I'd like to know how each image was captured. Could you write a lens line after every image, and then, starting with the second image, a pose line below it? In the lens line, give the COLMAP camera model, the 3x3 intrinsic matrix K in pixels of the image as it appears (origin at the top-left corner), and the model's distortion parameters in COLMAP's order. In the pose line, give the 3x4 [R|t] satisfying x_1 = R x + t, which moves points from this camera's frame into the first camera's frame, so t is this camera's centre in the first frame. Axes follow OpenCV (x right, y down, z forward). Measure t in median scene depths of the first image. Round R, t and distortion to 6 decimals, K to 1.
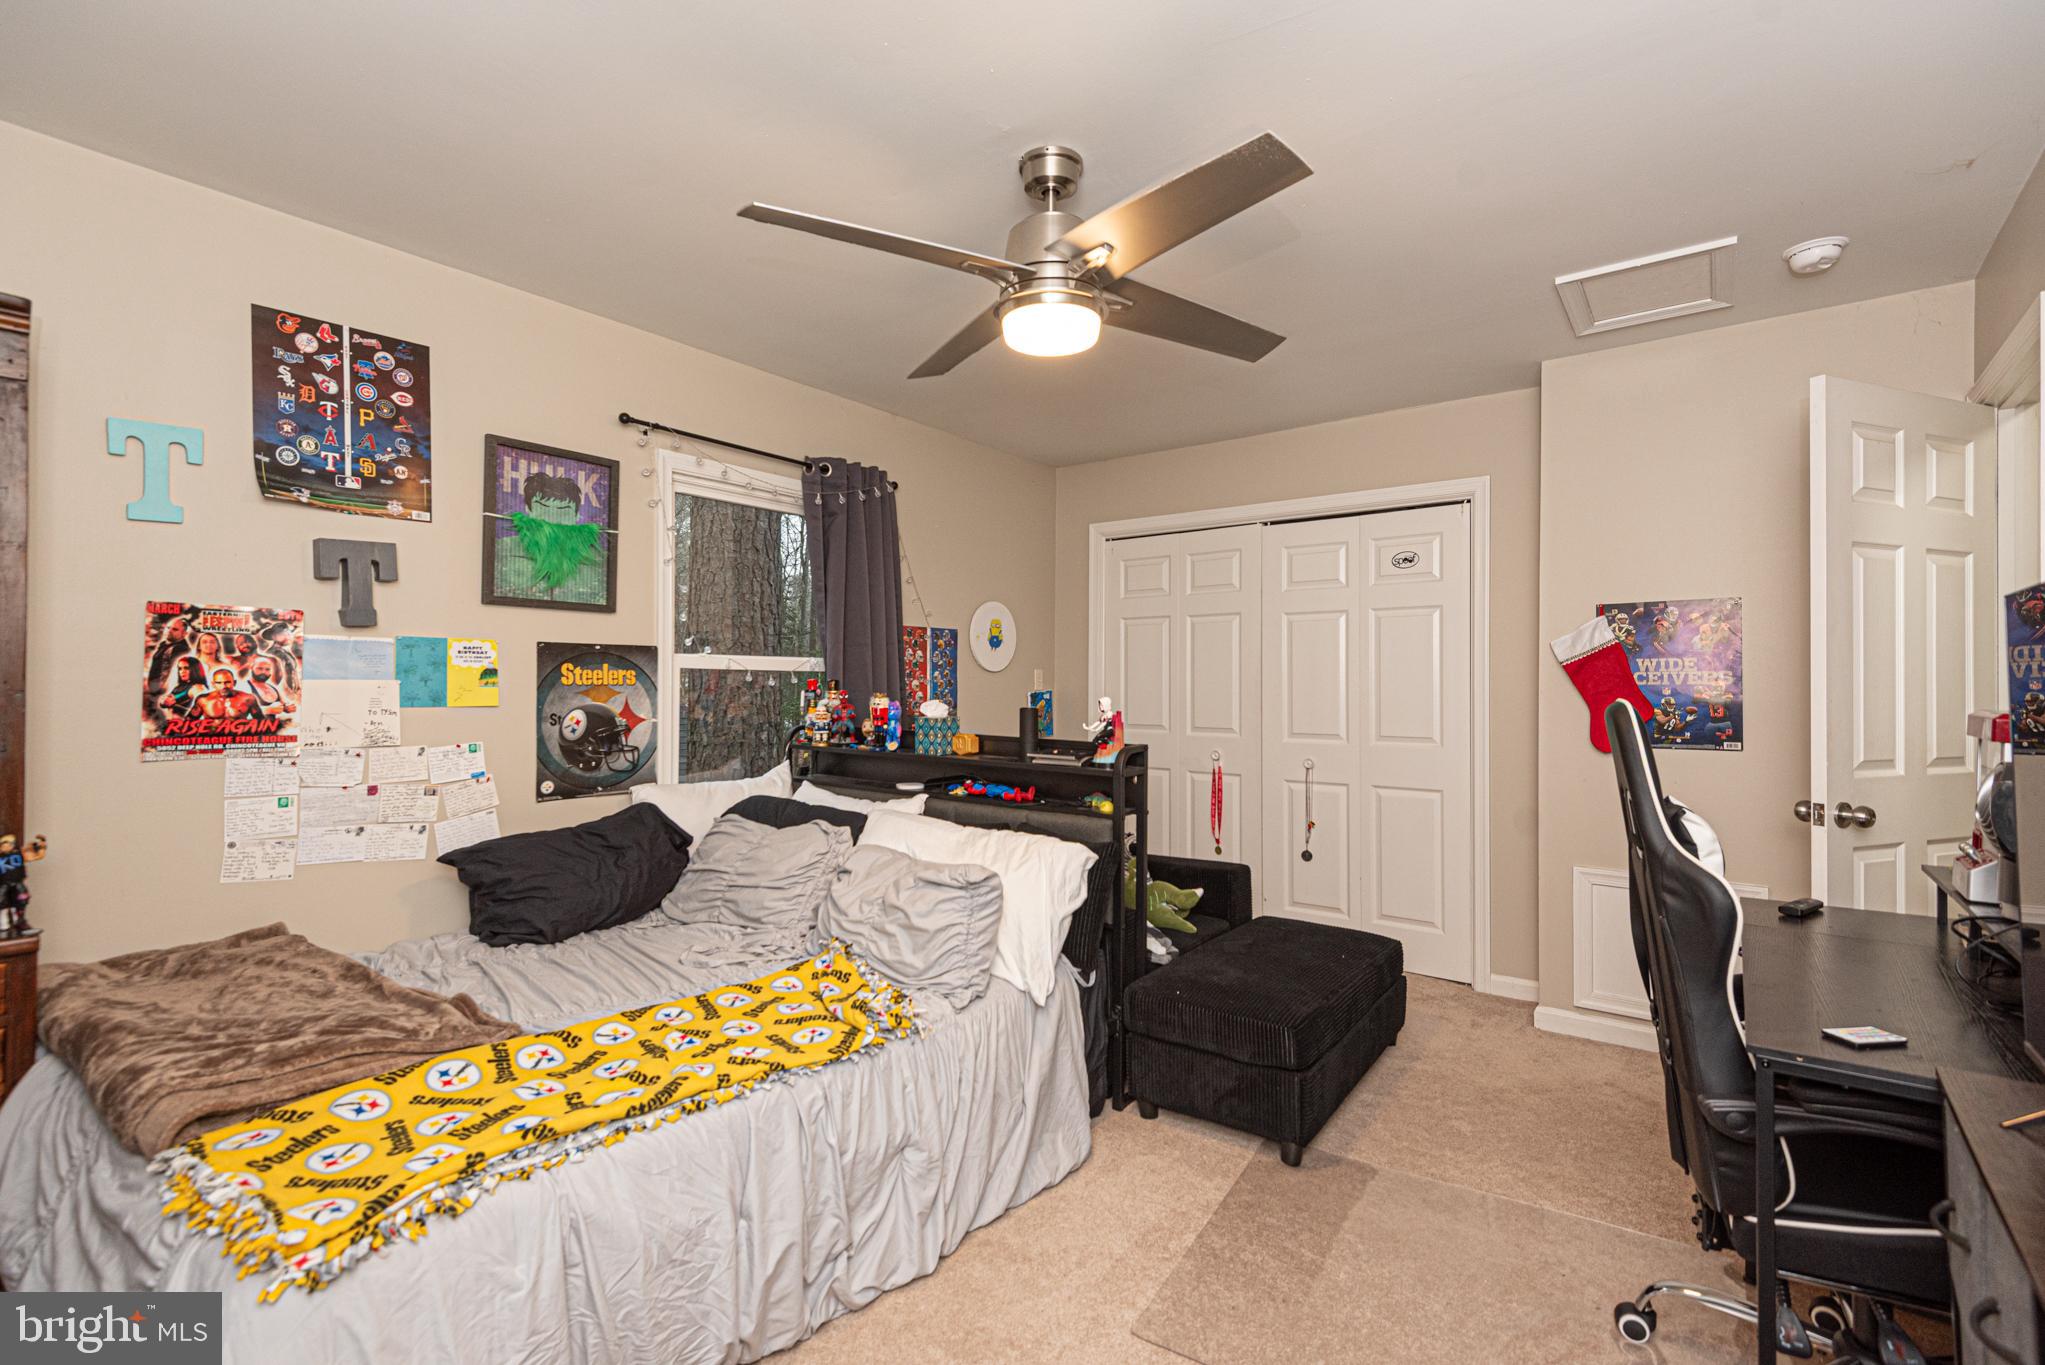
lens RADIAL K [[916.2, 0, 1032.2], [0, 916.2, 673.0], [0, 0, 1]] dist [0.040455, -0.020955]
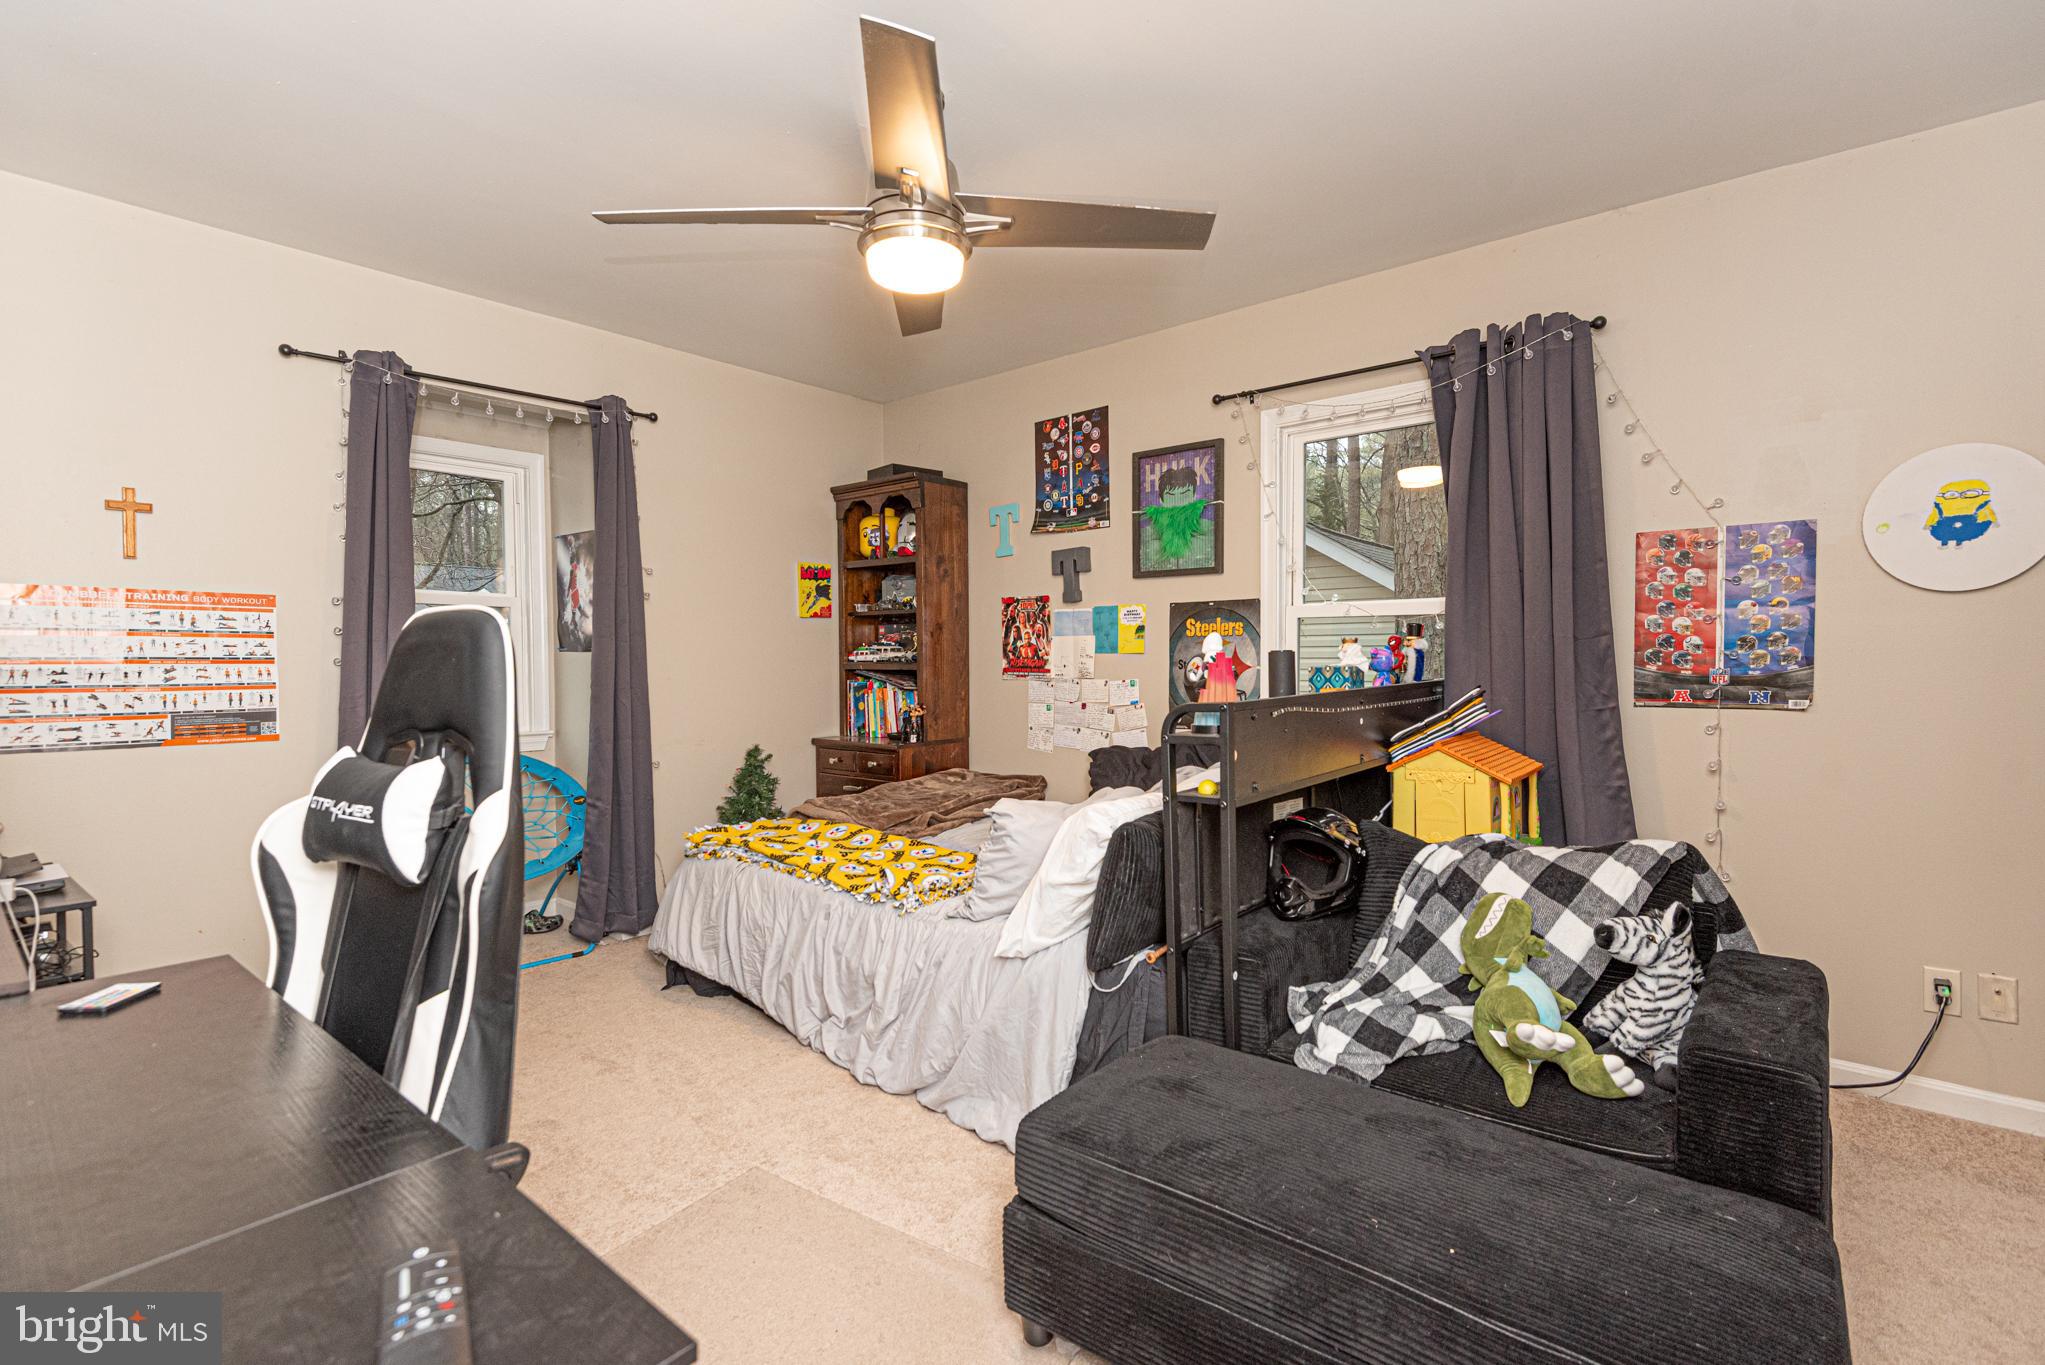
lens RADIAL K [[950.9, 0, 1020.4], [0, 950.9, 702.1], [0, 0, 1]] dist [0.044512, -0.024921]
pose [[-0.048798, 0.031210, -0.998321, 0.880444], [0.006459, 0.999501, 0.030931, 0.067554], [0.998788, -0.004939, -0.048975, 0.950111]]
